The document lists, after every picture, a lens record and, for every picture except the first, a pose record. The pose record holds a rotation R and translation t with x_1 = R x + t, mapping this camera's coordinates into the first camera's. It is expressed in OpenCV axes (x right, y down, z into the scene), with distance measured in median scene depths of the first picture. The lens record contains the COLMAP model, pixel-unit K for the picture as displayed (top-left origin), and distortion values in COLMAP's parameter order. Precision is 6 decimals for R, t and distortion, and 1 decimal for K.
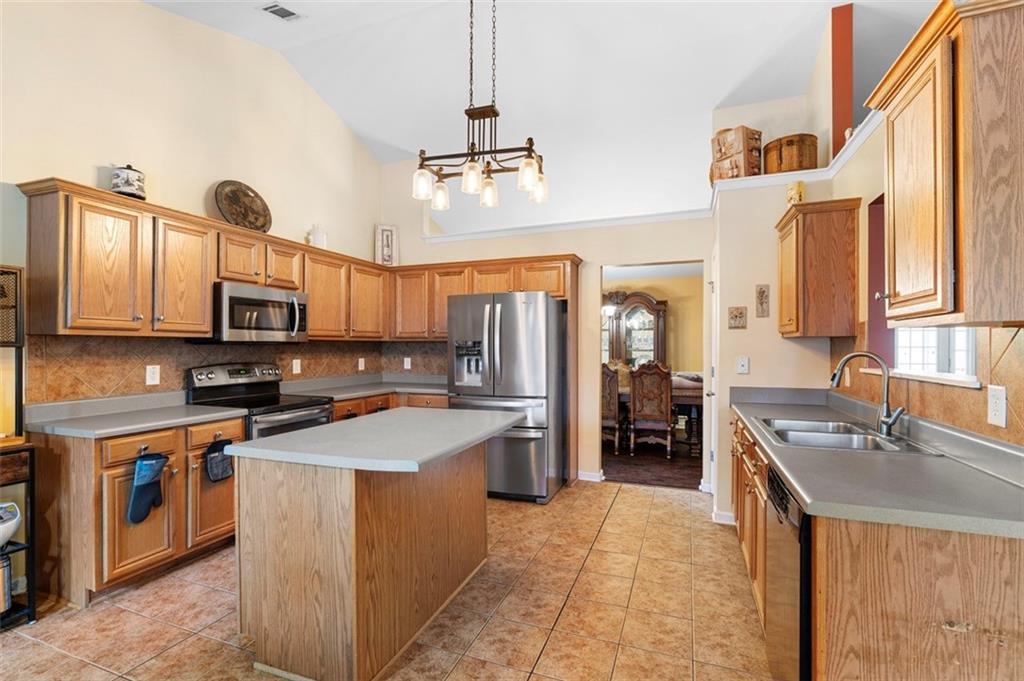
lens RADIAL K [[464.9, 0, 507.1], [0, 464.9, 345.9], [0, 0, 1]] dist [-0.012371, 0.004217]
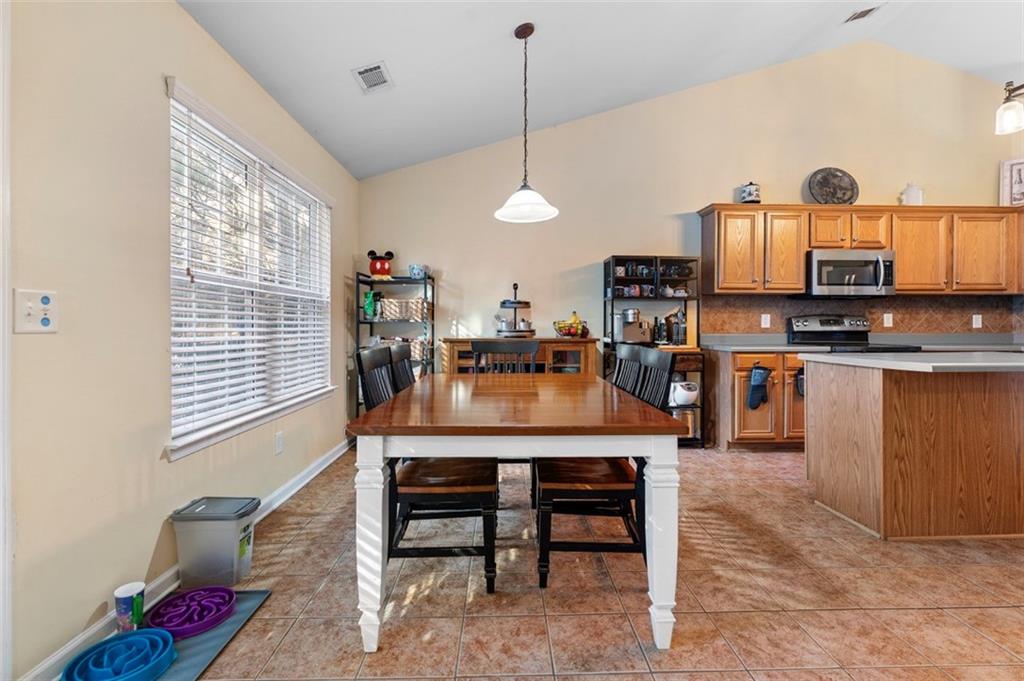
lens RADIAL K [[464.9, 0, 520.1], [0, 464.9, 327.3], [0, 0, 1]] dist [-0.012371, 0.004217]
pose [[0.385895, 0.005324, -0.922527, 0.295836], [0.000673, 0.999981, 0.006053, 0.076892], [0.922542, -0.002956, 0.385884, -0.291342]]
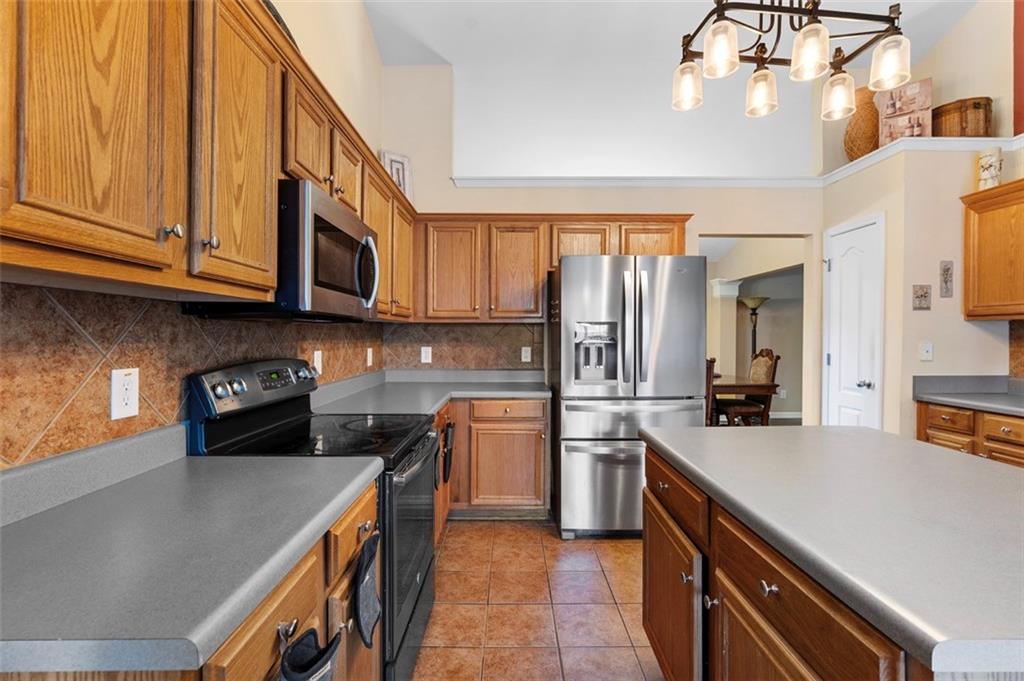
lens RADIAL K [[464.9, 0, 508.5], [0, 464.9, 340.2], [0, 0, 1]] dist [-0.012371, 0.004217]
pose [[0.931742, -0.002384, 0.363113, -0.629512], [-0.001367, 0.999948, 0.010075, 0.014200], [-0.363118, -0.009884, 0.931691, 0.536117]]
